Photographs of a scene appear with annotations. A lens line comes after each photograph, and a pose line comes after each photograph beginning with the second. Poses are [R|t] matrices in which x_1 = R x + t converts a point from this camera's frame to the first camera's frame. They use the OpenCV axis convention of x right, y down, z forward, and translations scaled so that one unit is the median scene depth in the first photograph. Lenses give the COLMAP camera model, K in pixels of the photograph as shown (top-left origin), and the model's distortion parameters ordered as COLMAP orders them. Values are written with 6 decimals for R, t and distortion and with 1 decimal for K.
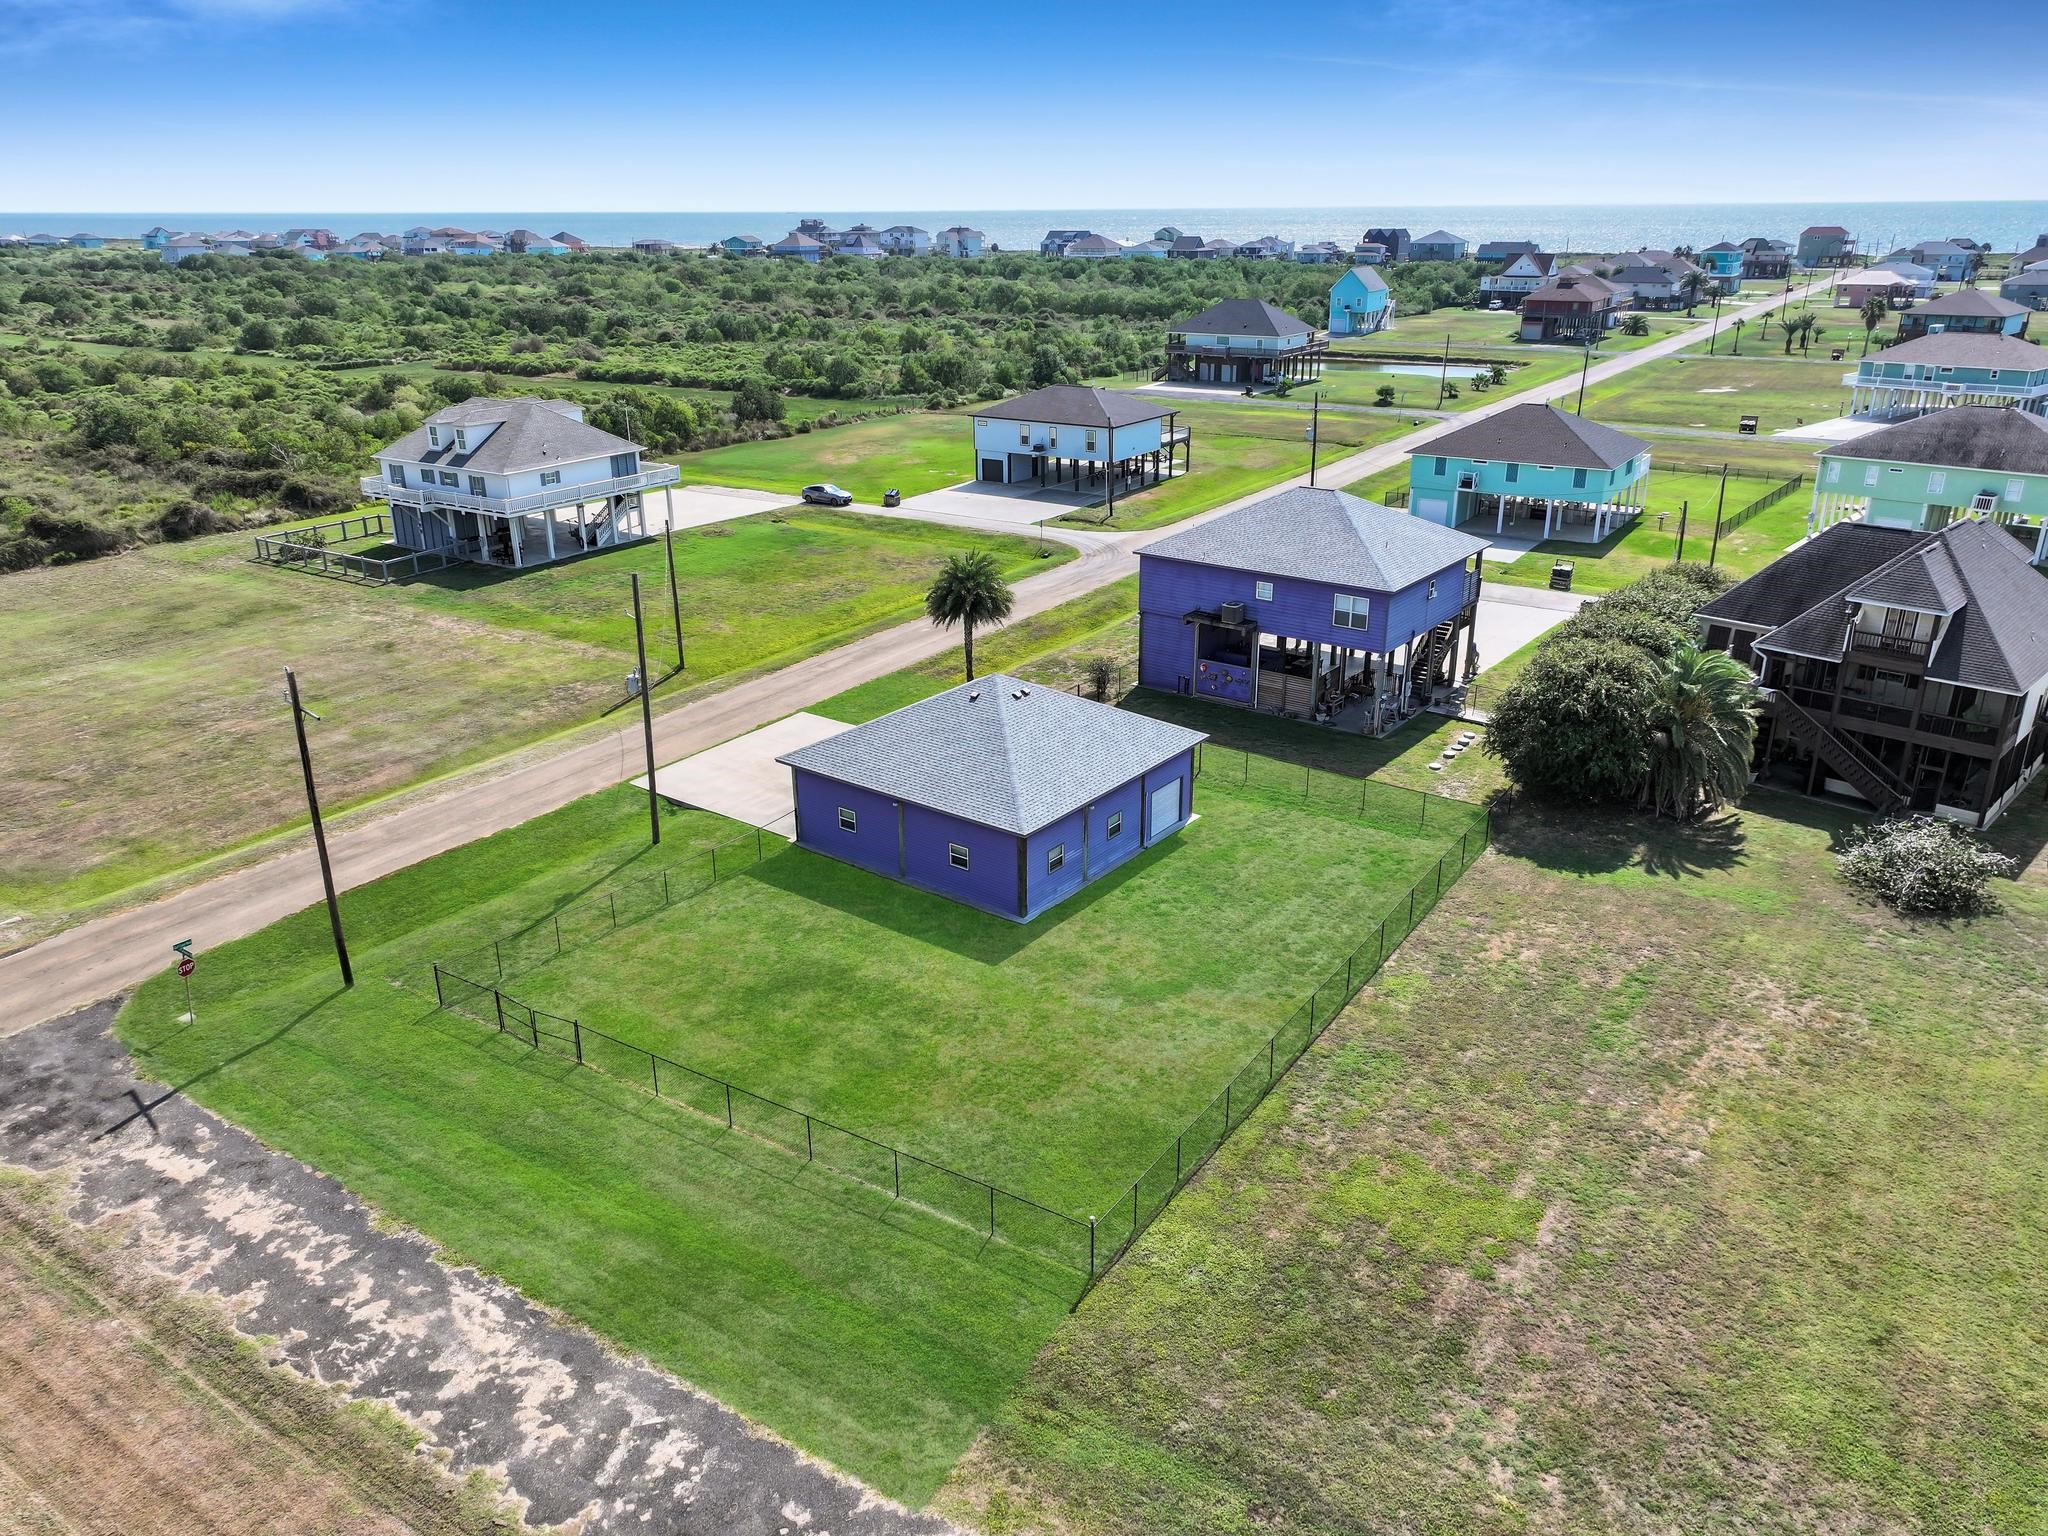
lens RADIAL K [[1463.7, 0, 1021.0], [0, 1463.7, 716.1], [0, 0, 1]] dist [-0.004153, 0.001135]
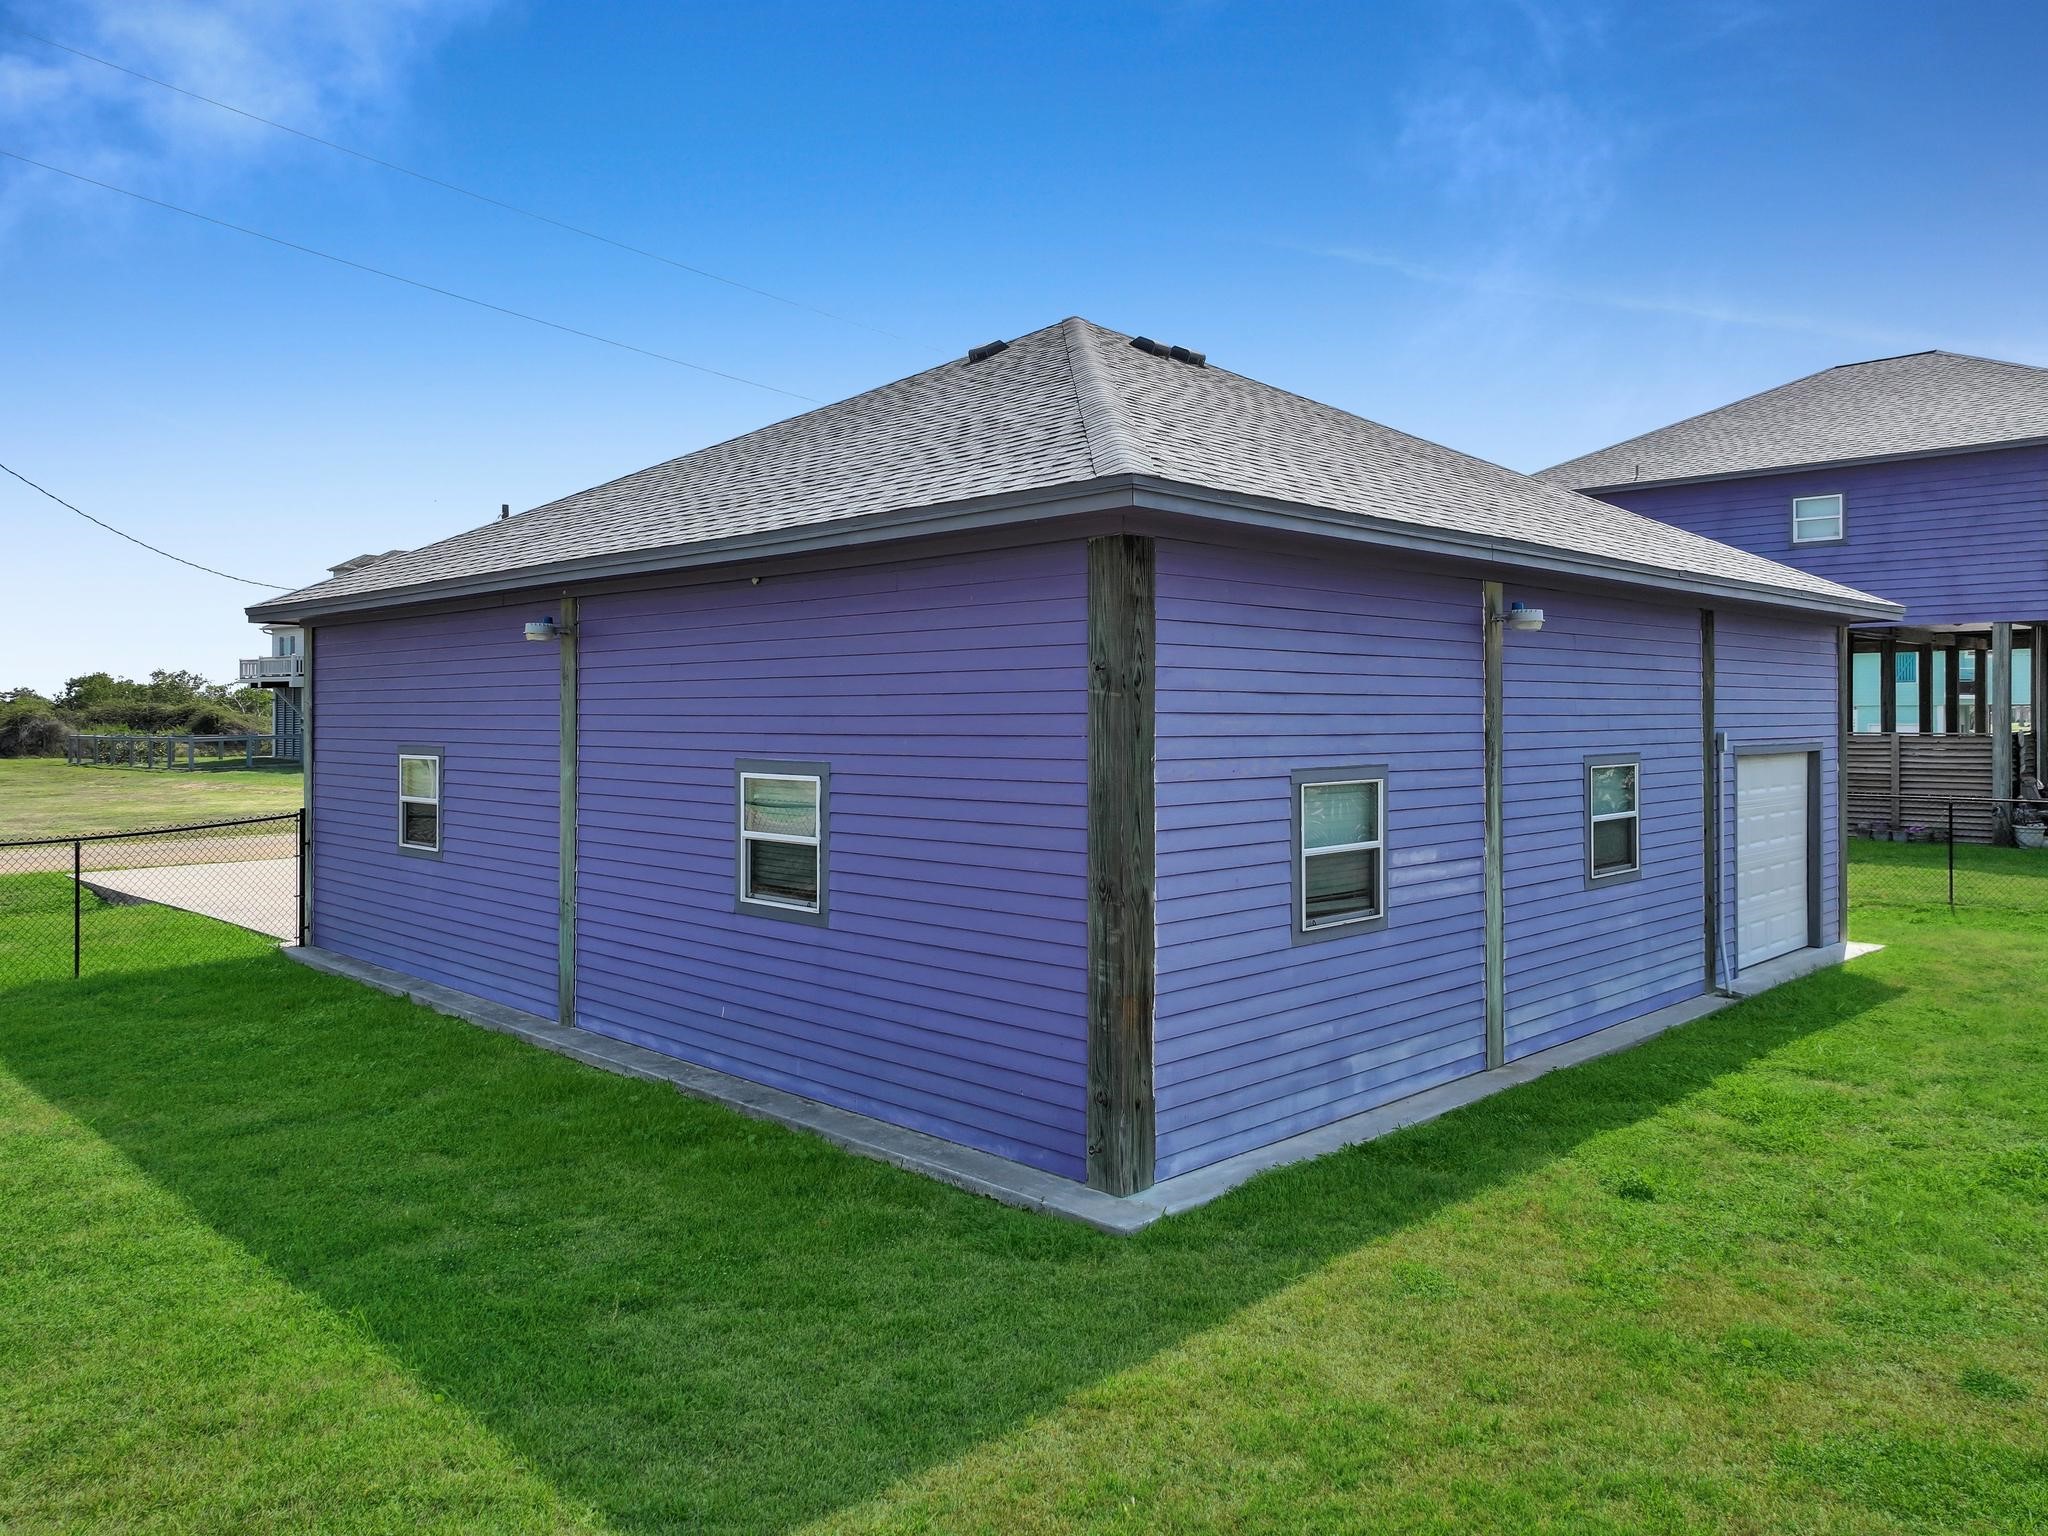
lens RADIAL K [[1463.7, 0, 1021.0], [0, 1463.7, 716.1], [0, 0, 1]] dist [-0.004153, 0.001135]
pose [[0.991124, 0.012732, -0.132332, 0.008762], [-0.055455, 0.944263, -0.324486, 0.121709], [0.120825, 0.328945, 0.936588, 0.738493]]
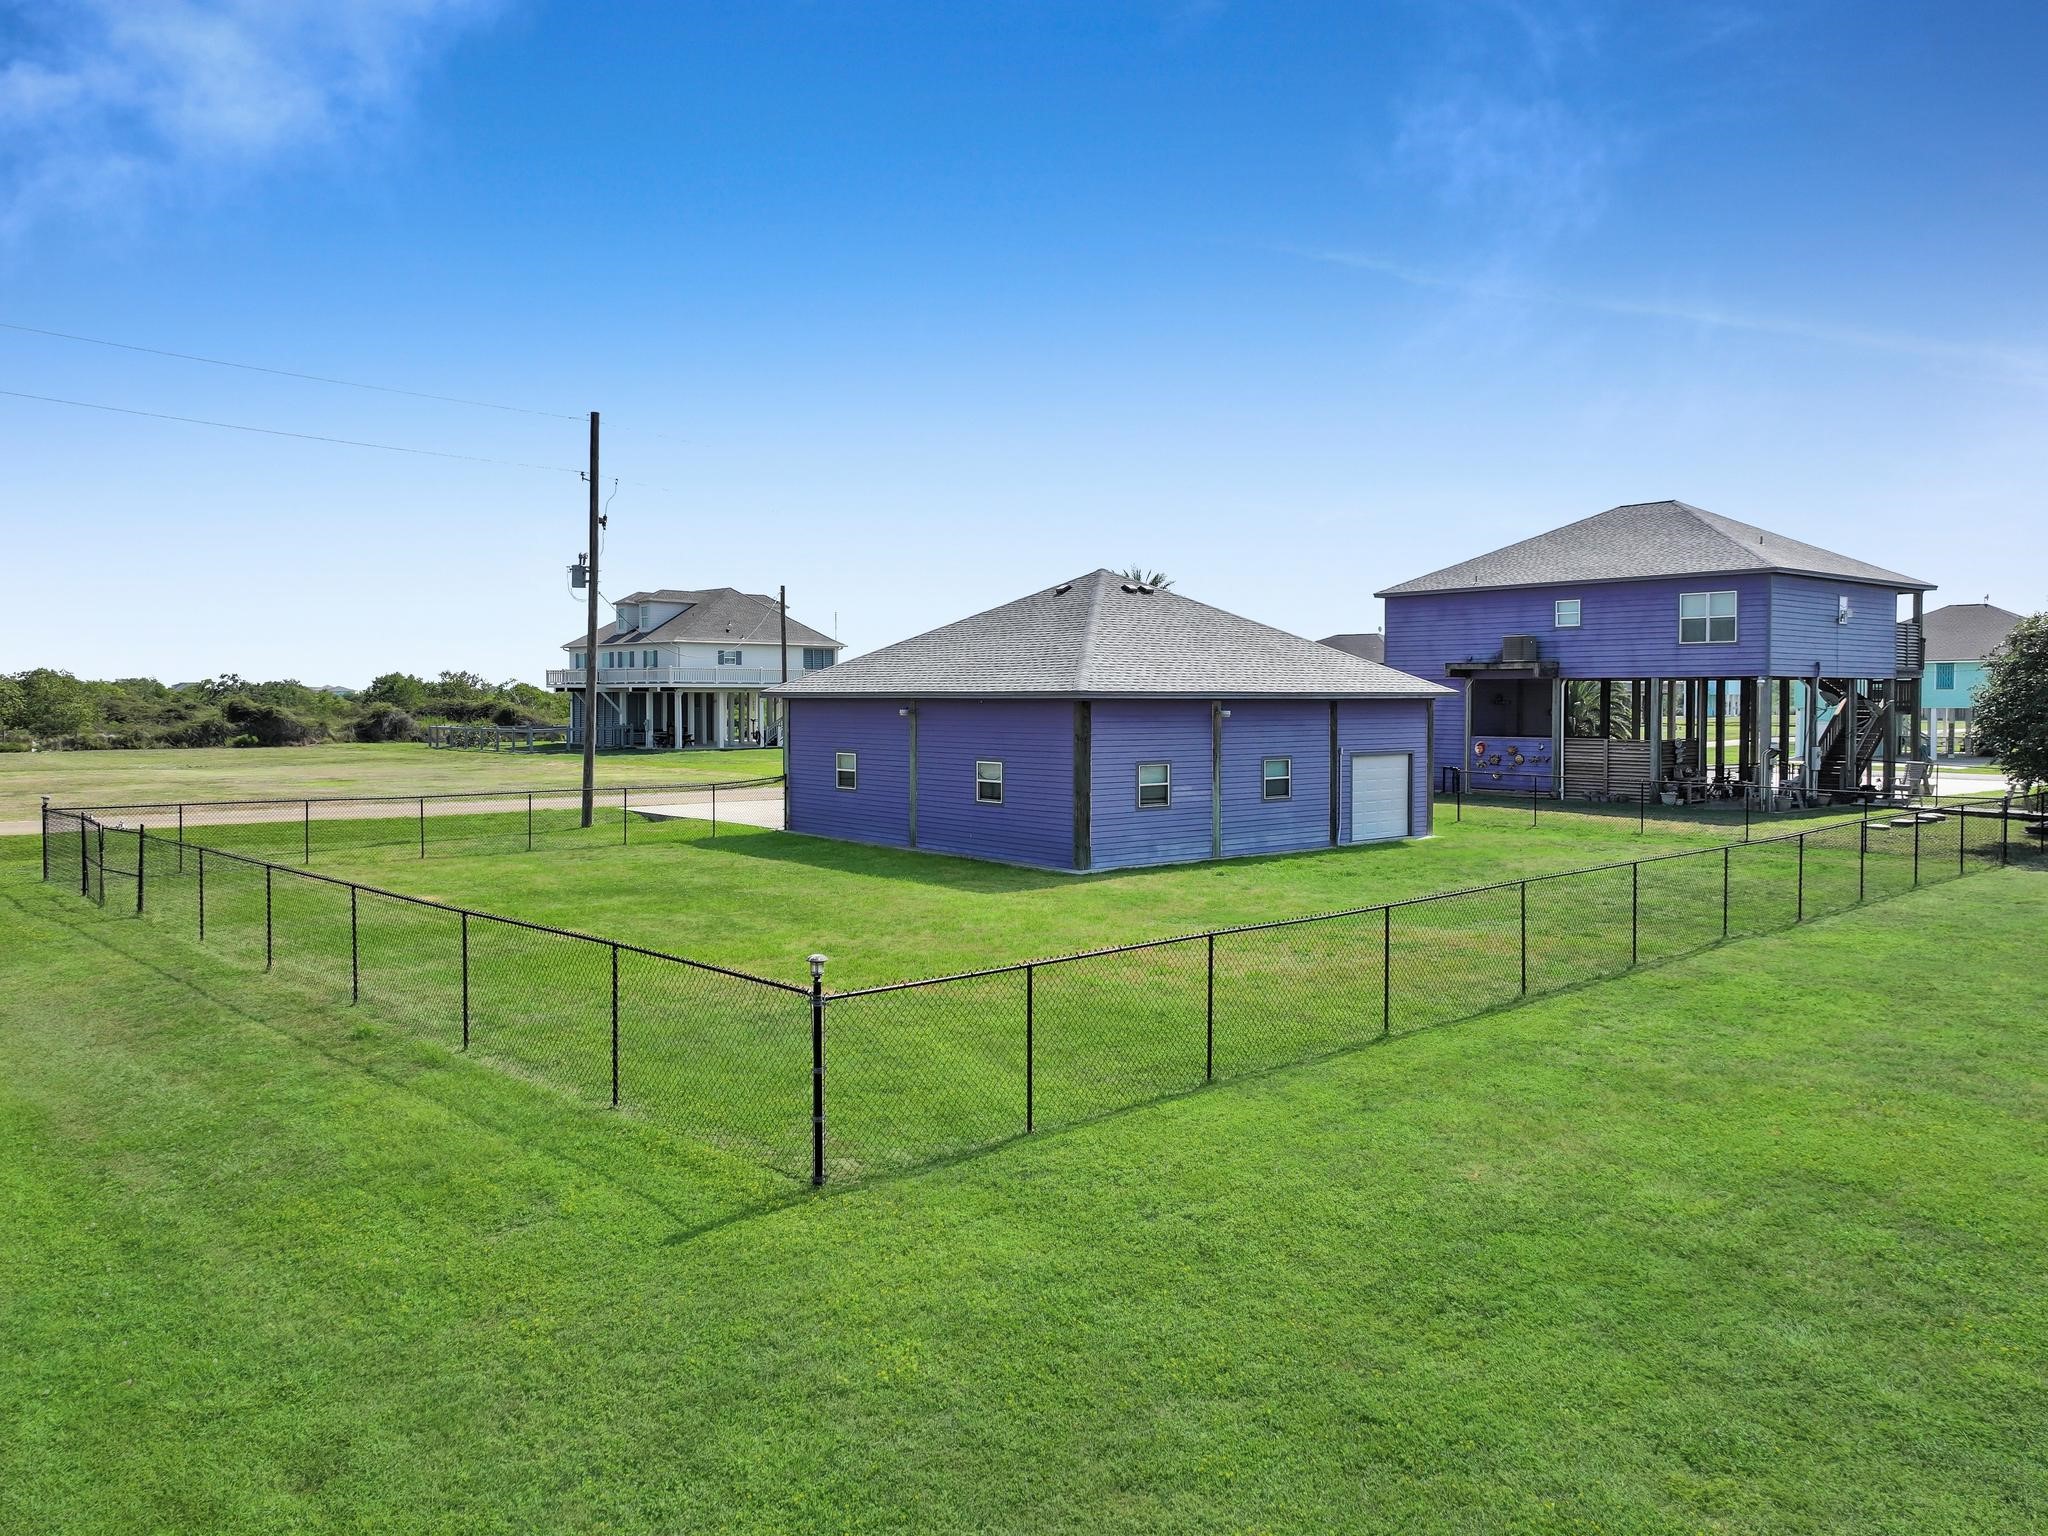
lens RADIAL K [[1463.7, 0, 1021.0], [0, 1463.7, 716.1], [0, 0, 1]] dist [-0.004153, 0.001135]
pose [[0.973258, 0.016376, -0.229130, 0.090781], [-0.087976, 0.947978, -0.305939, 0.219253], [0.212200, 0.317915, 0.924068, 0.406208]]
